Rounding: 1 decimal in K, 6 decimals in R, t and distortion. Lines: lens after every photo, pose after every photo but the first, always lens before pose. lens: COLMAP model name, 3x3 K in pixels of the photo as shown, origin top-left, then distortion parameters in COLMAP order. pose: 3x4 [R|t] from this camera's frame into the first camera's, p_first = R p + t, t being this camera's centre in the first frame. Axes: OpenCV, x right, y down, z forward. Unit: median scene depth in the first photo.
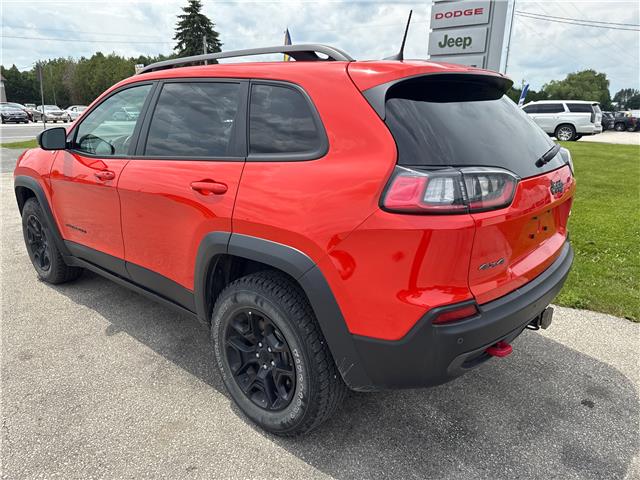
lens RADIAL K [[470.6, 0, 319.0], [0, 470.6, 236.8], [0, 0, 1]] dist [0.019592, -0.023908]
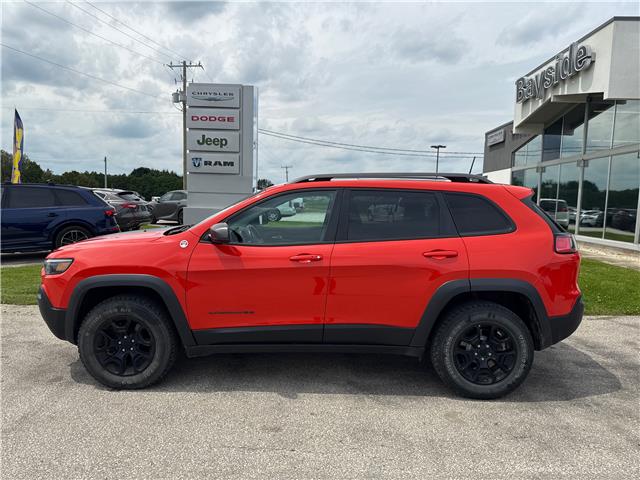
lens RADIAL K [[470.6, 0, 316.2], [0, 470.6, 235.9], [0, 0, 1]] dist [0.019592, -0.023908]
pose [[0.741798, -0.048145, 0.668893, -0.325389], [0.162768, 0.980521, -0.109934, -0.011950], [-0.650571, 0.190423, 0.735185, 0.016337]]
